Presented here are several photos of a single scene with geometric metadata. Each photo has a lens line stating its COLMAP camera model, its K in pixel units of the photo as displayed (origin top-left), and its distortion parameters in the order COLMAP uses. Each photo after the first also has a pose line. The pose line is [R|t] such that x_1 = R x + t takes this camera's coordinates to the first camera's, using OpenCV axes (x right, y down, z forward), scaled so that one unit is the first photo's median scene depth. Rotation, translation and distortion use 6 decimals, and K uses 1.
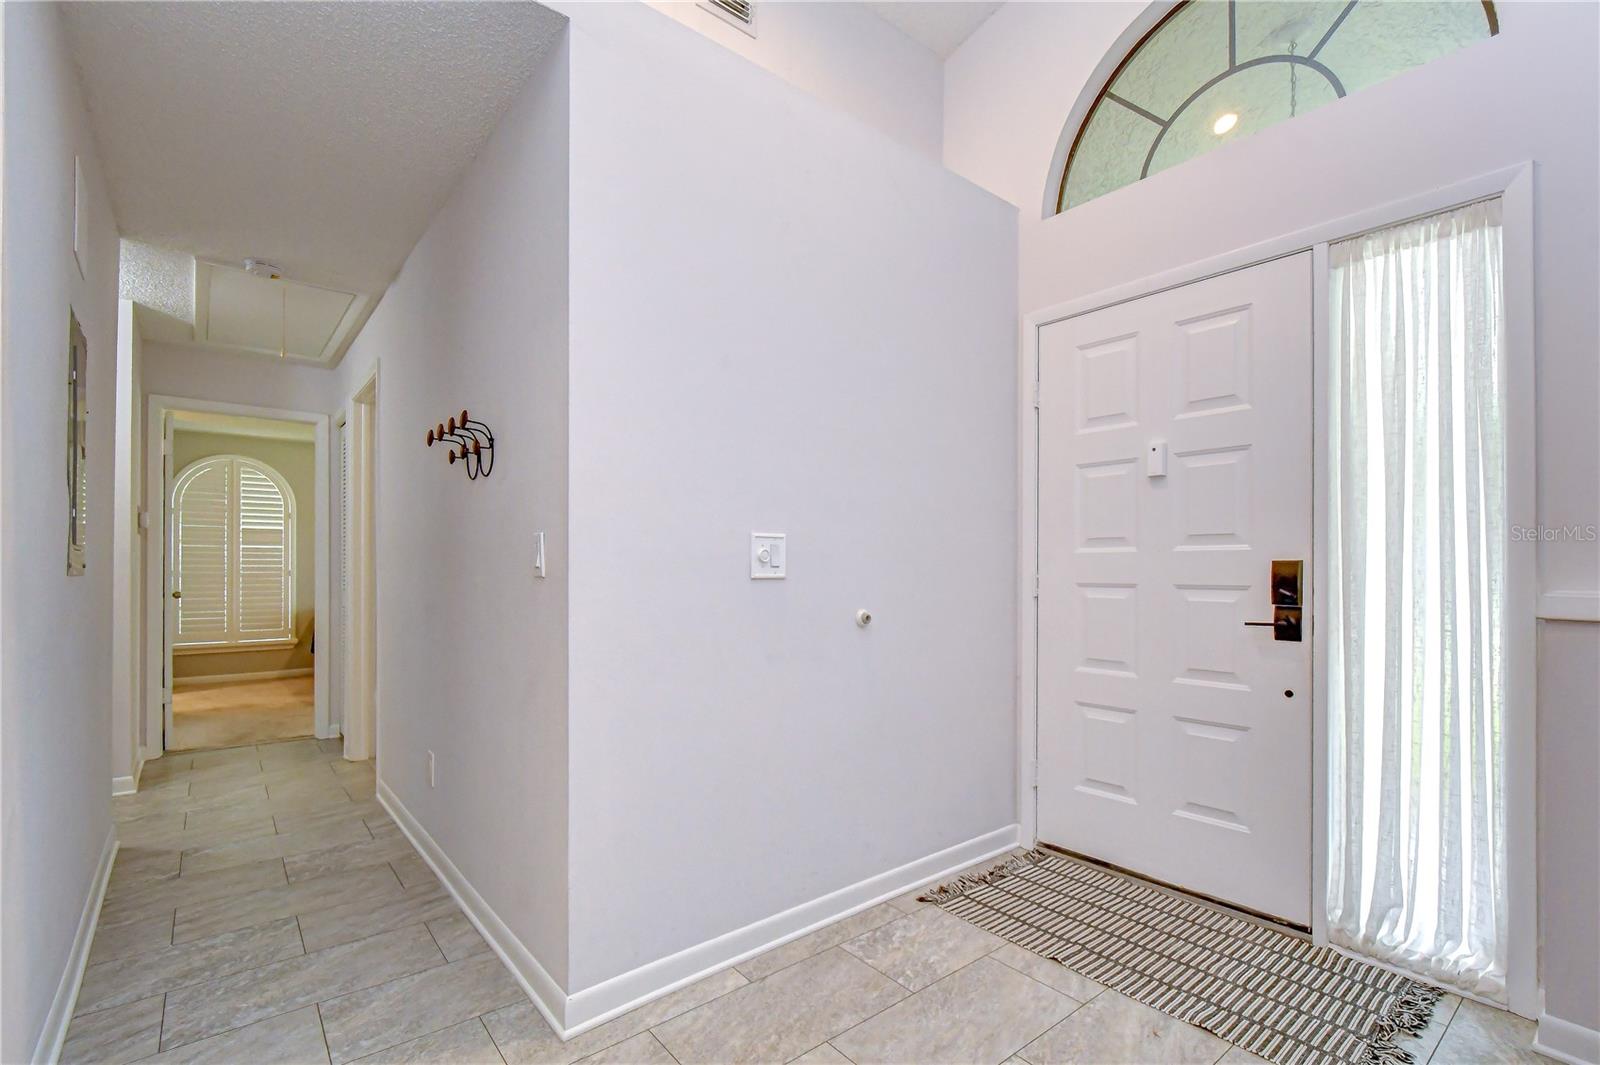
lens RADIAL K [[738.2, 0, 784.2], [0, 738.2, 571.3], [0, 0, 1]] dist [-0.000739, -0.002833]
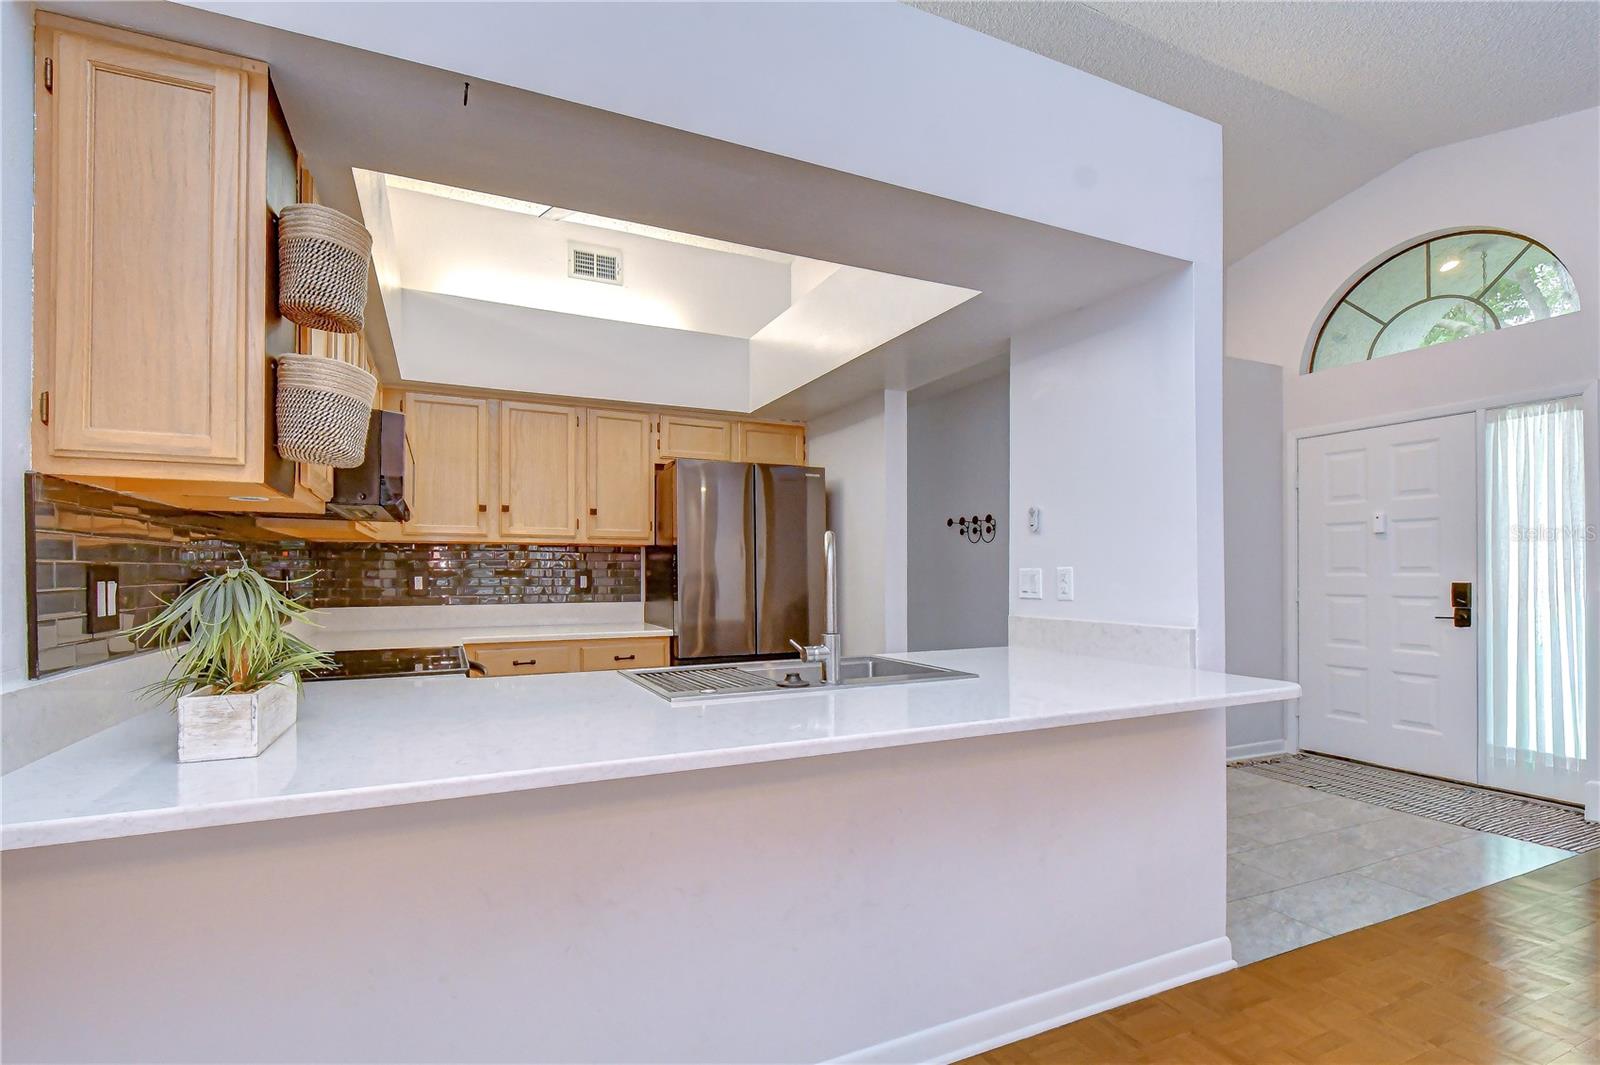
lens RADIAL K [[738.2, 0, 739.0], [0, 738.2, 558.0], [0, 0, 1]] dist [-0.000739, -0.002833]
pose [[0.950189, -0.001454, -0.311670, -0.412109], [-0.005253, 0.999772, -0.020676, -0.027090], [0.311629, 0.021283, 0.949966, -1.187815]]
